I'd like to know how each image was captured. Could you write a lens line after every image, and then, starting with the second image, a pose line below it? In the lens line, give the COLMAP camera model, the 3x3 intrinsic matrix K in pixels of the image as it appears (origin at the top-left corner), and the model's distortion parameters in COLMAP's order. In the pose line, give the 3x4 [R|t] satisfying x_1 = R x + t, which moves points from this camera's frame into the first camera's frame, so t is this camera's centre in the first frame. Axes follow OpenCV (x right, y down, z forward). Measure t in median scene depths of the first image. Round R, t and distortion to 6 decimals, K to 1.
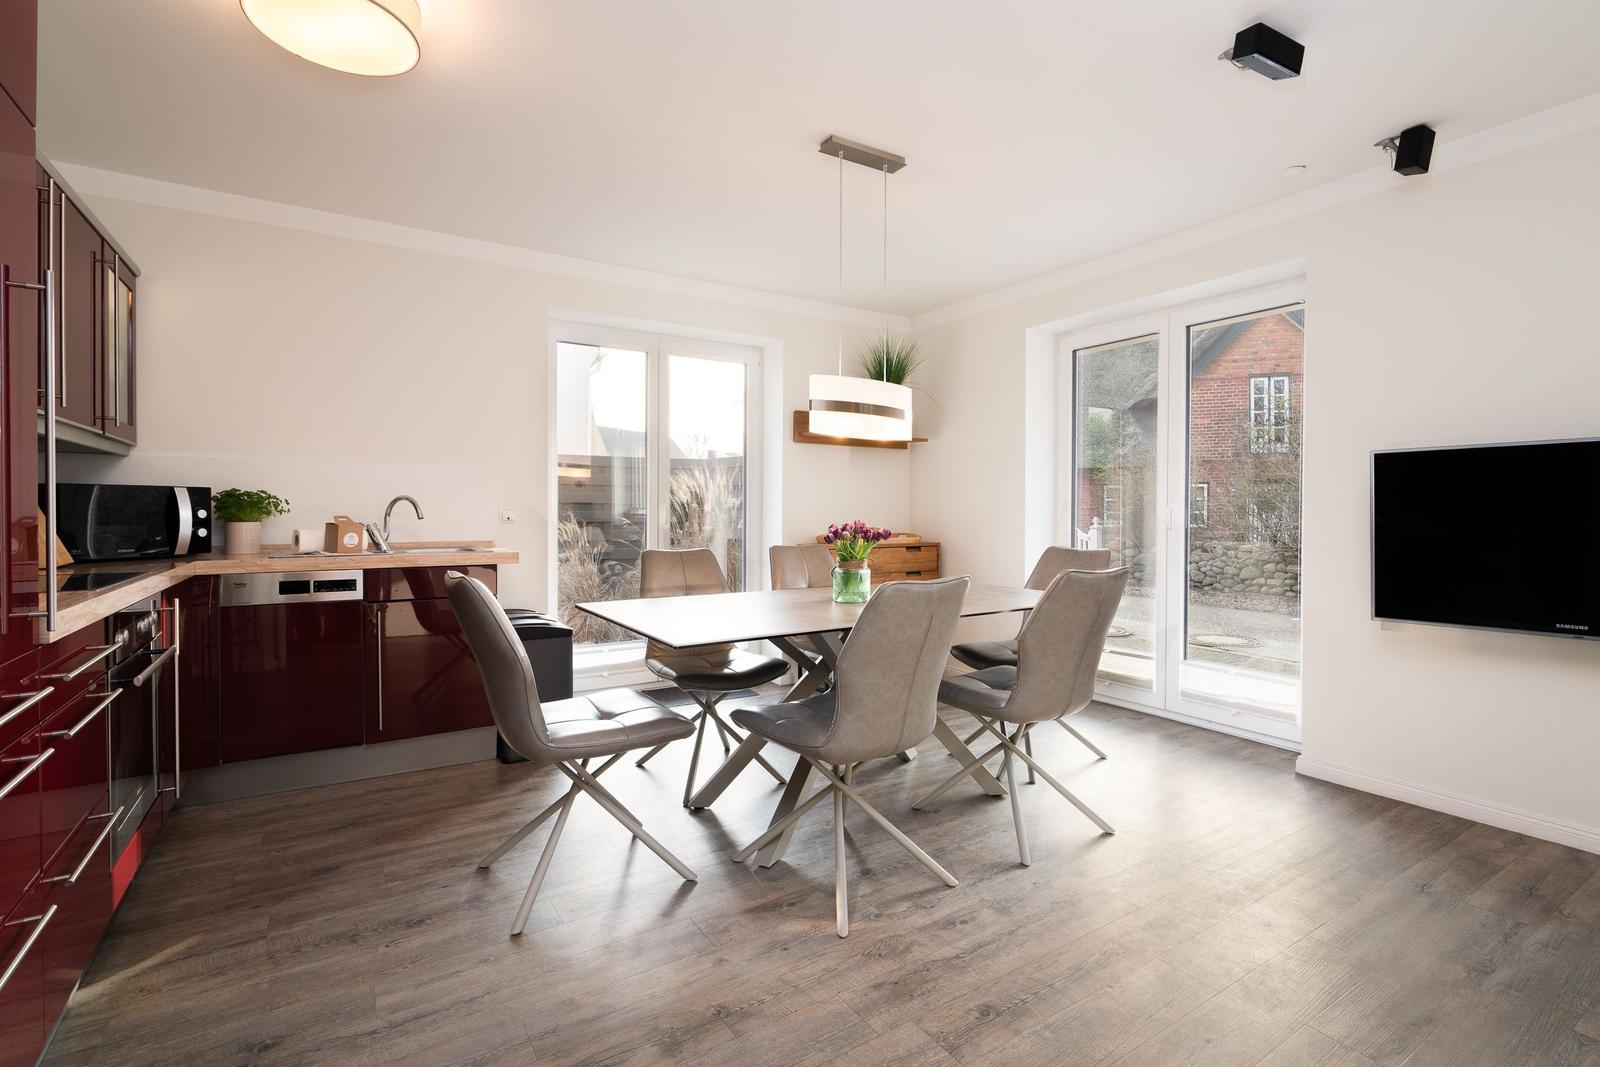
lens RADIAL K [[740.5, 0, 763.5], [0, 740.5, 504.0], [0, 0, 1]] dist [-0.003715, 0.001156]
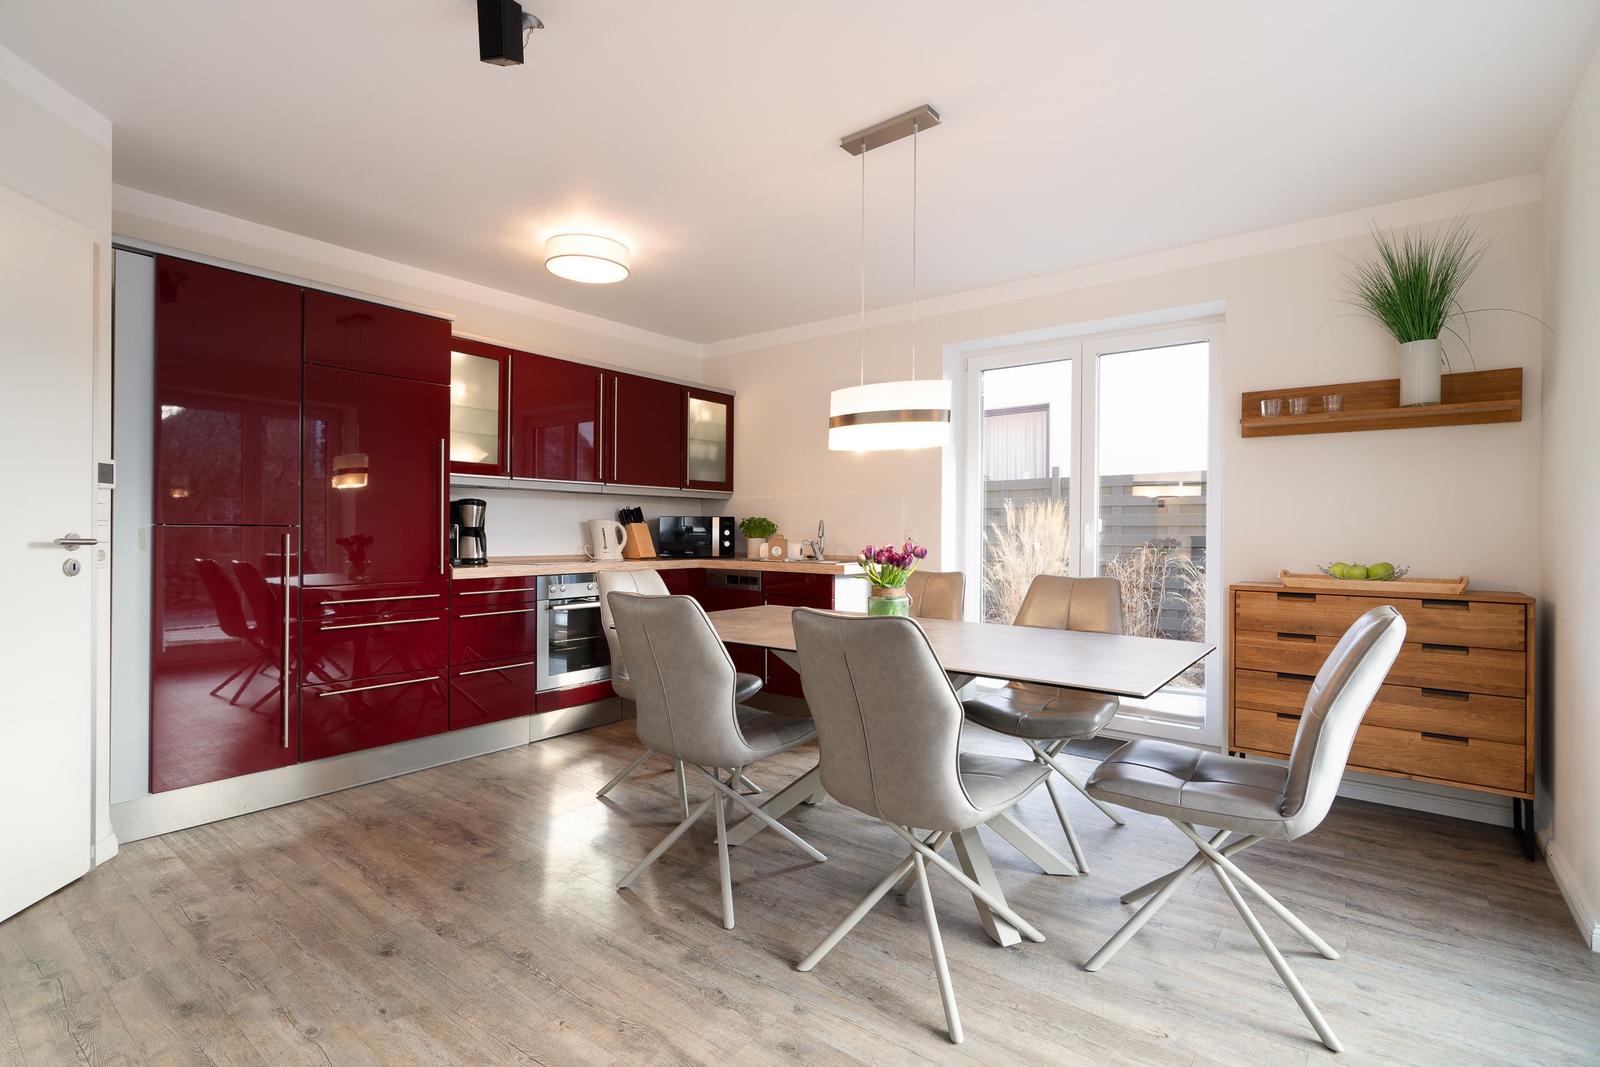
lens RADIAL K [[740.5, 0, 830.4], [0, 740.5, 528.7], [0, 0, 1]] dist [-0.003715, 0.001156]
pose [[0.352322, -0.000312, -0.935879, 0.912193], [0.003619, 0.999993, 0.001029, 0.002720], [0.935872, -0.003749, 0.352320, 0.604080]]
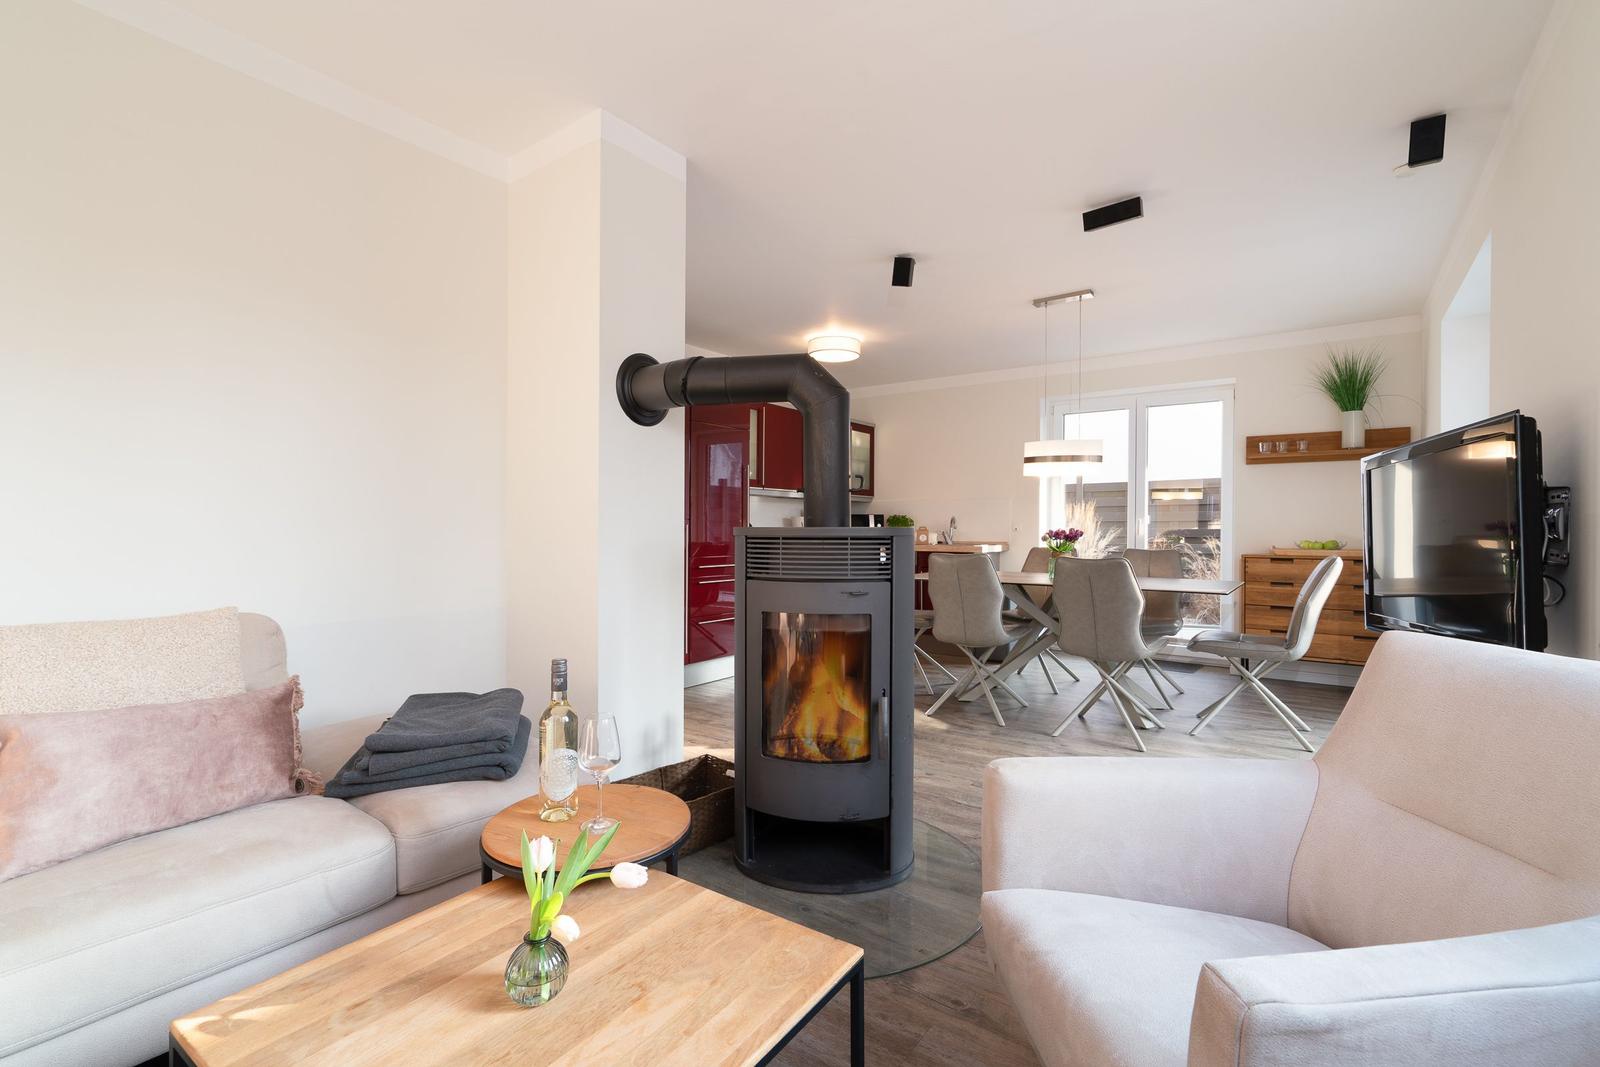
lens RADIAL K [[740.5, 0, 813.6], [0, 740.5, 530.3], [0, 0, 1]] dist [-0.003715, 0.001156]
pose [[0.381604, 0.002573, -0.924322, 1.361336], [0.006106, 0.999967, 0.005305, 0.013057], [0.924306, -0.007668, 0.381576, -0.102294]]
